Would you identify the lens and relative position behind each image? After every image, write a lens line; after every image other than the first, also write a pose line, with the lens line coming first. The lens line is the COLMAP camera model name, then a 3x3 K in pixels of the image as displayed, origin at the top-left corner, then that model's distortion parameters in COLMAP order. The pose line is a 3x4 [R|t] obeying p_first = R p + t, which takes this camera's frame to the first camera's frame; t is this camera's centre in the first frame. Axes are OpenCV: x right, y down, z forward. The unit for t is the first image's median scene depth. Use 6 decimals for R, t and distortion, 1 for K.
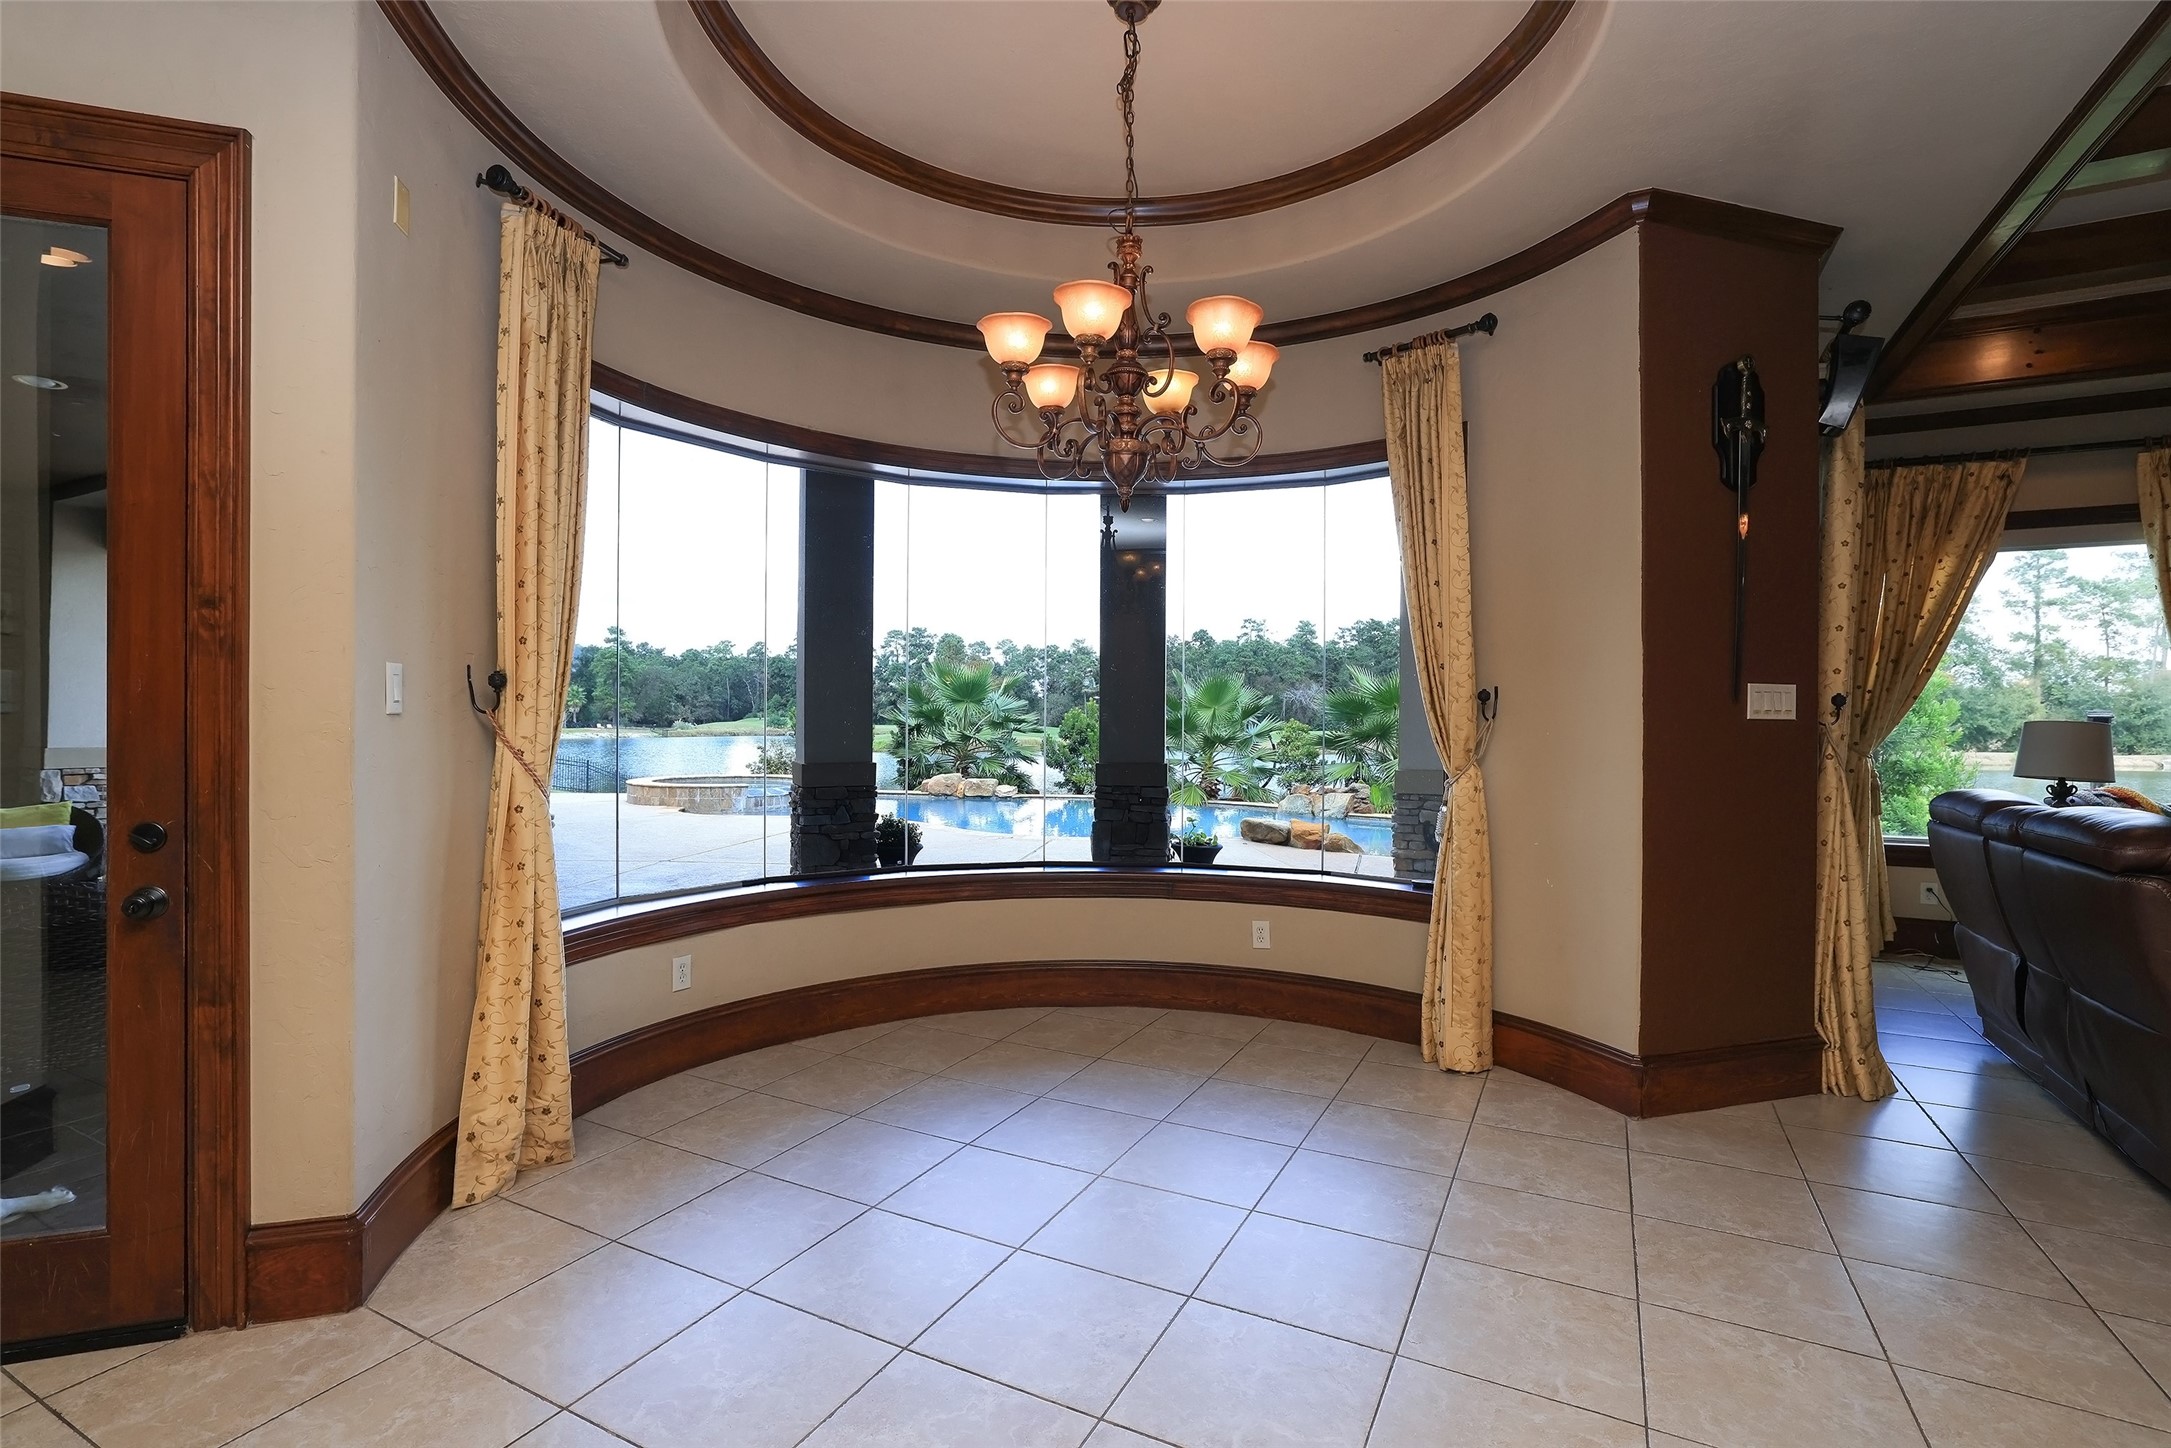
lens RADIAL K [[983.1, 0, 1082.7], [0, 983.1, 715.3], [0, 0, 1]] dist [0.000666, 0.000503]
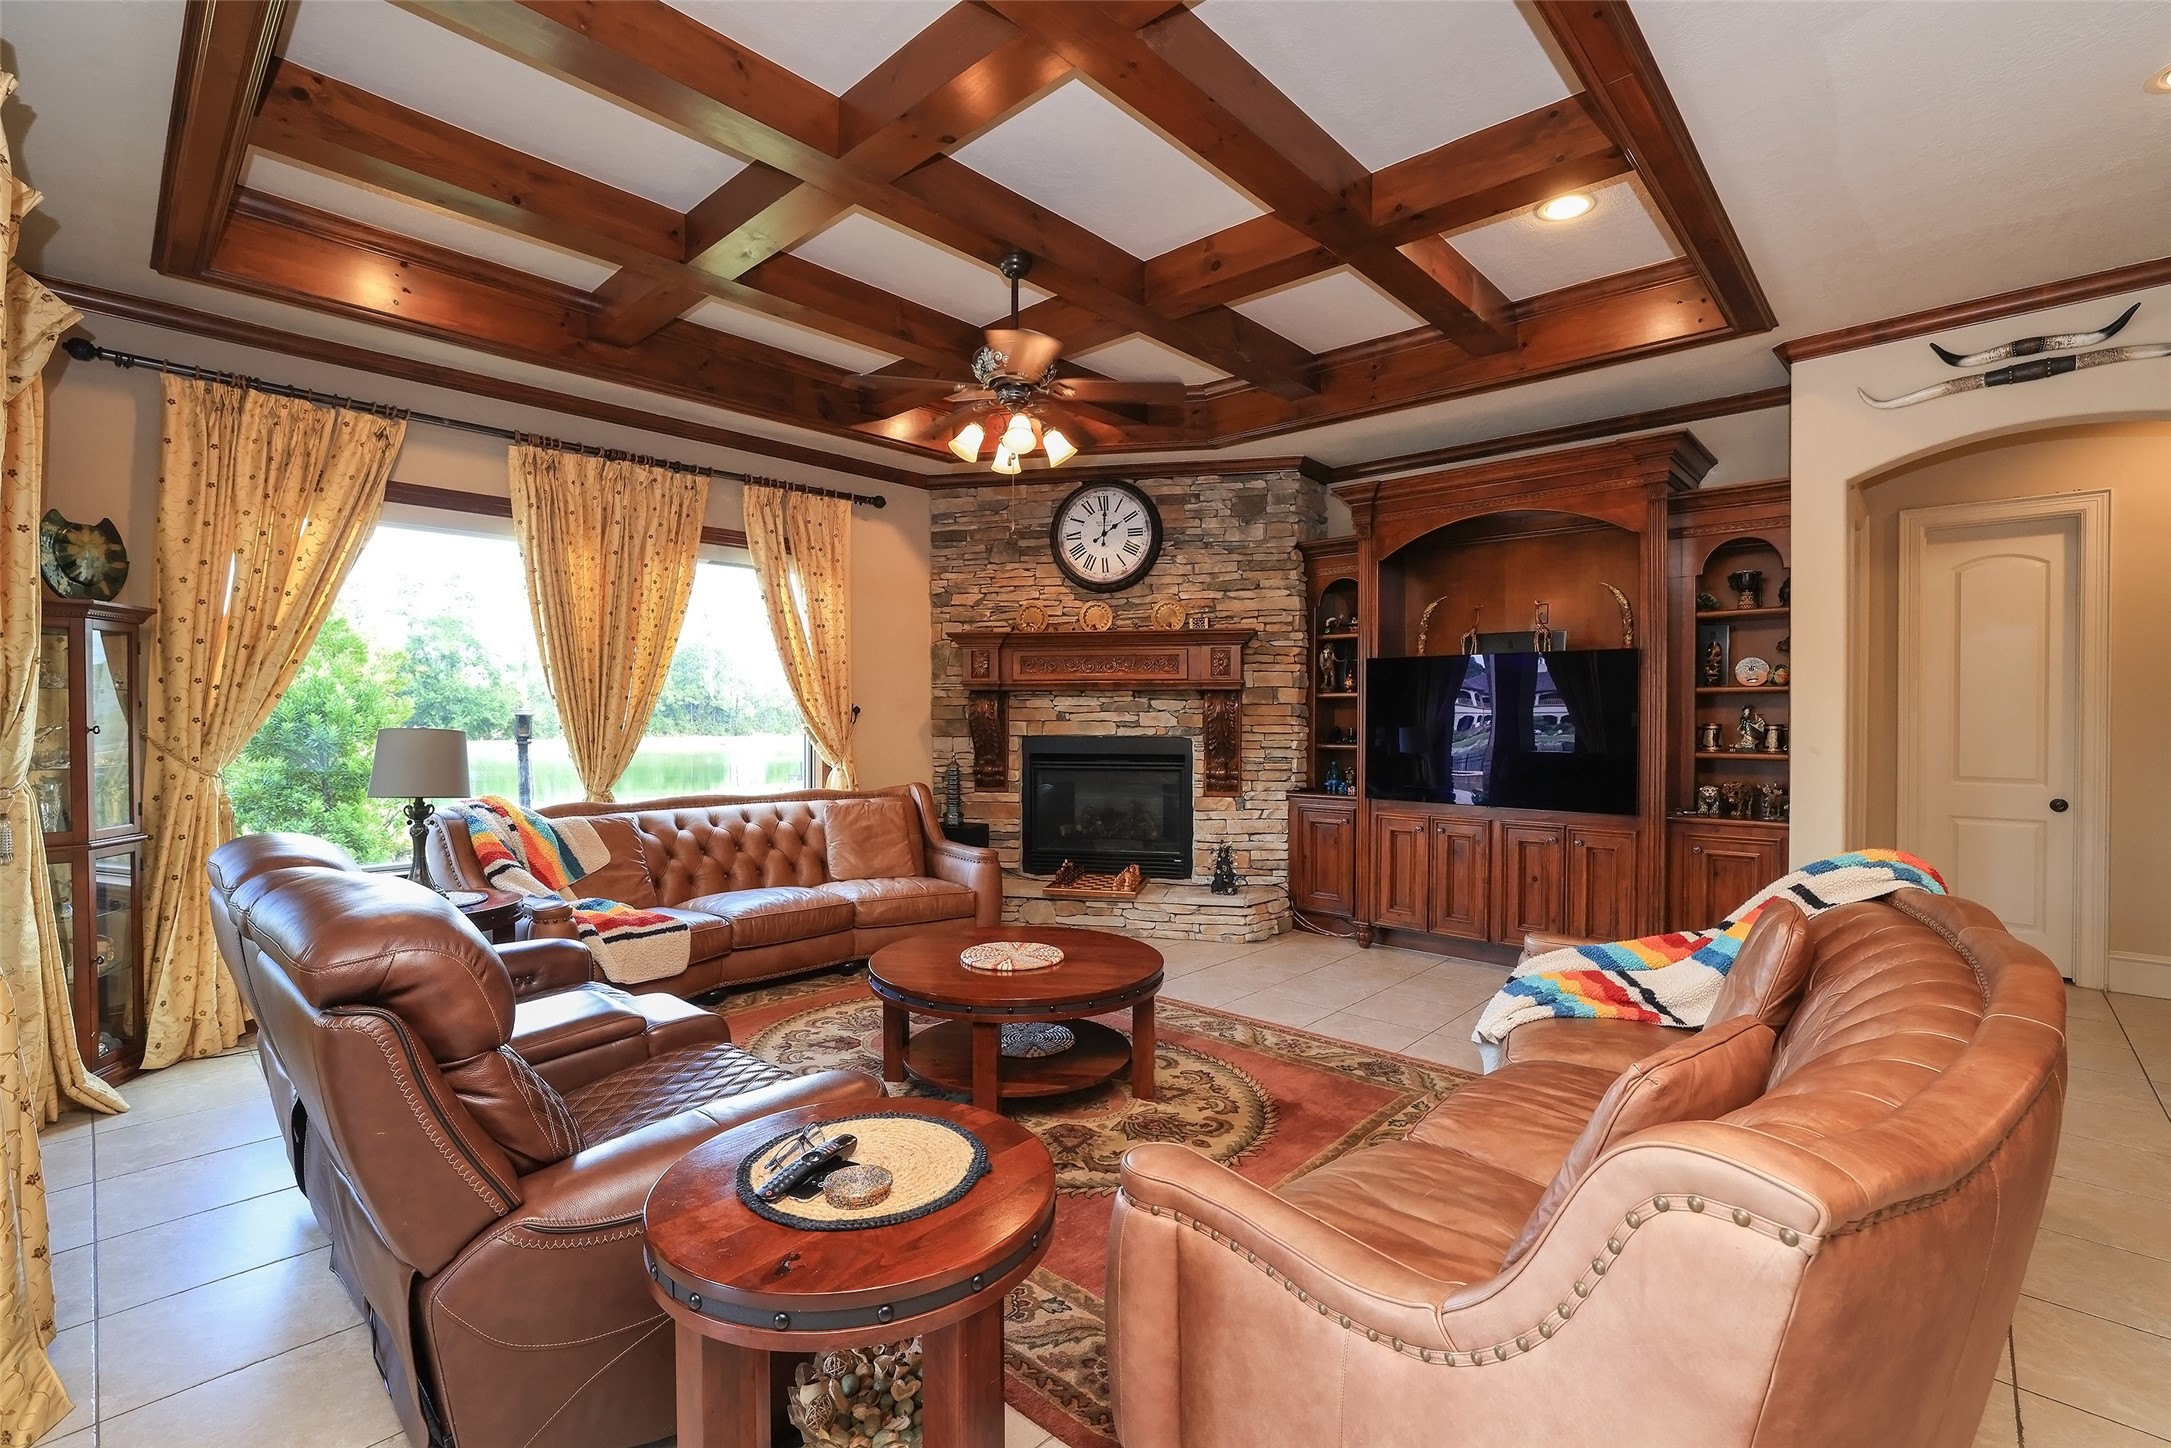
lens RADIAL K [[944.1, 0, 1087.9], [0, 944.1, 717.5], [0, 0, 1]] dist [-0.000004, 0.000214]
pose [[0.260485, -0.006956, 0.965453, 0.301054], [-0.002002, 0.999968, 0.007745, -0.008620], [-0.965476, -0.003950, 0.260462, 0.197503]]
